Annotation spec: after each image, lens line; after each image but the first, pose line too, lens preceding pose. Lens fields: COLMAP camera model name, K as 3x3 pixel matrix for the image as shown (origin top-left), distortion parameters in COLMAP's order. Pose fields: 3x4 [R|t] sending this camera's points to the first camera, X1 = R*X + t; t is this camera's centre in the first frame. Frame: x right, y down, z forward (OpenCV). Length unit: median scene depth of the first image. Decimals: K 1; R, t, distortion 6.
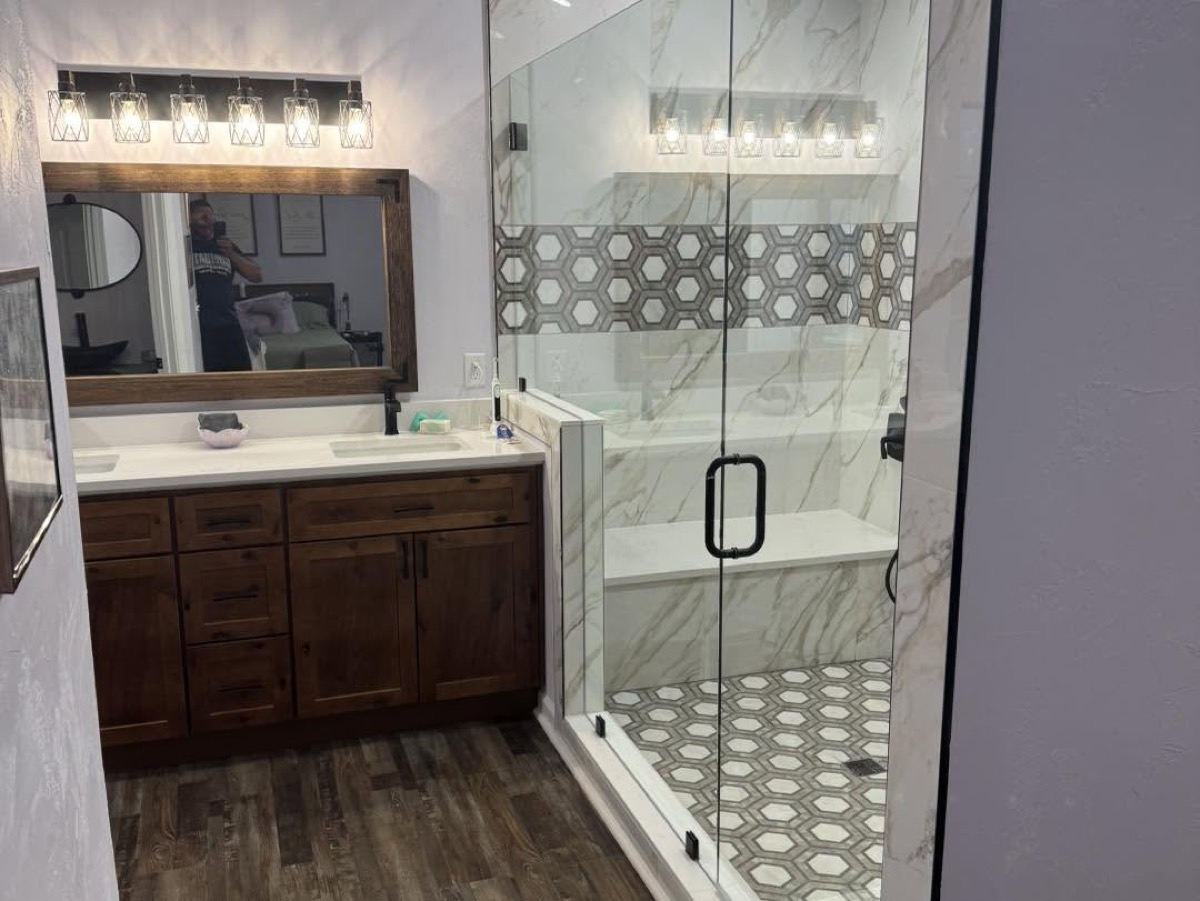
lens RADIAL K [[1105.4, 0, 600.1], [0, 1105.4, 471.8], [0, 0, 1]] dist [0.135227, -0.267000]
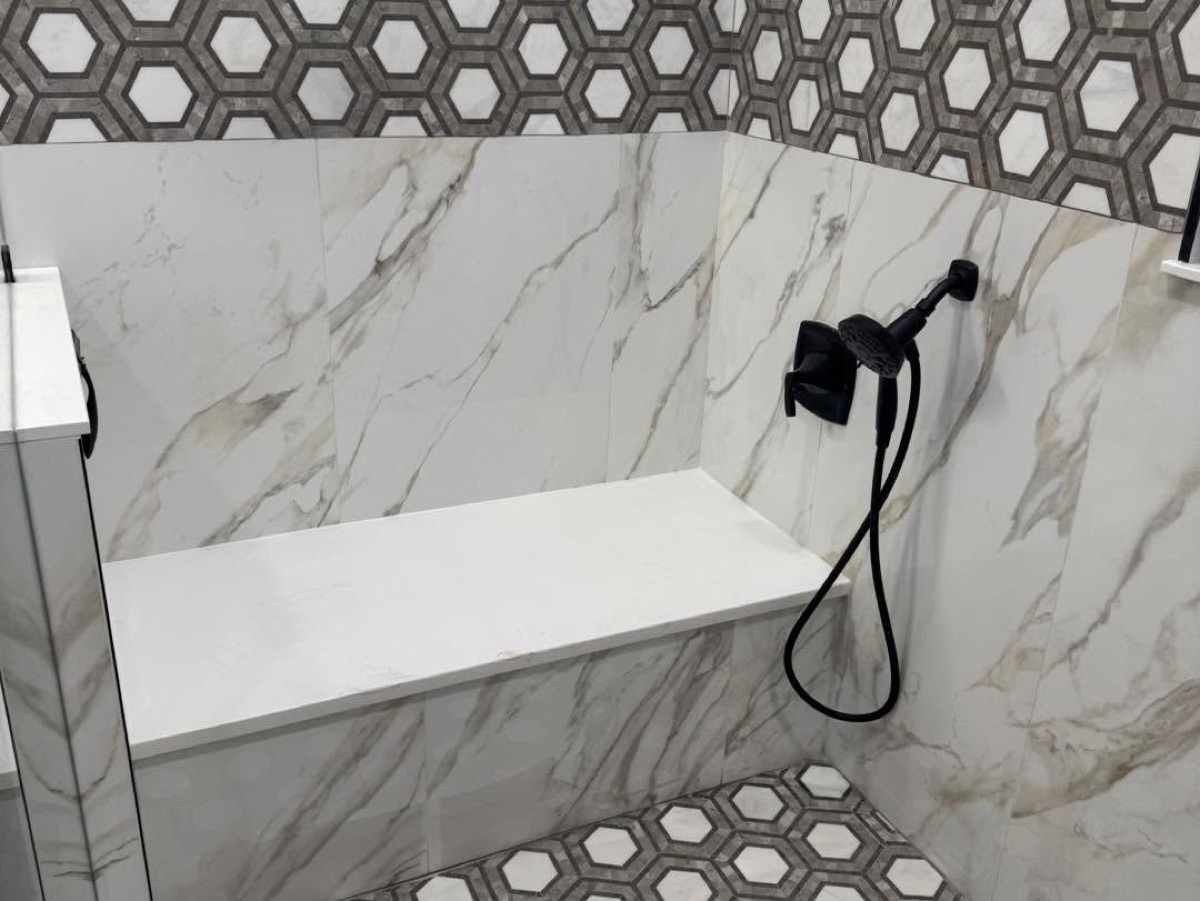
lens RADIAL K [[1105.4, 0, 600.1], [0, 1105.4, 471.8], [0, 0, 1]] dist [0.135227, -0.267000]
pose [[0.991807, -0.014320, 0.126941, 0.100100], [-0.011750, 0.979259, 0.202271, -0.086445], [-0.127205, -0.202106, 0.971068, 0.495643]]
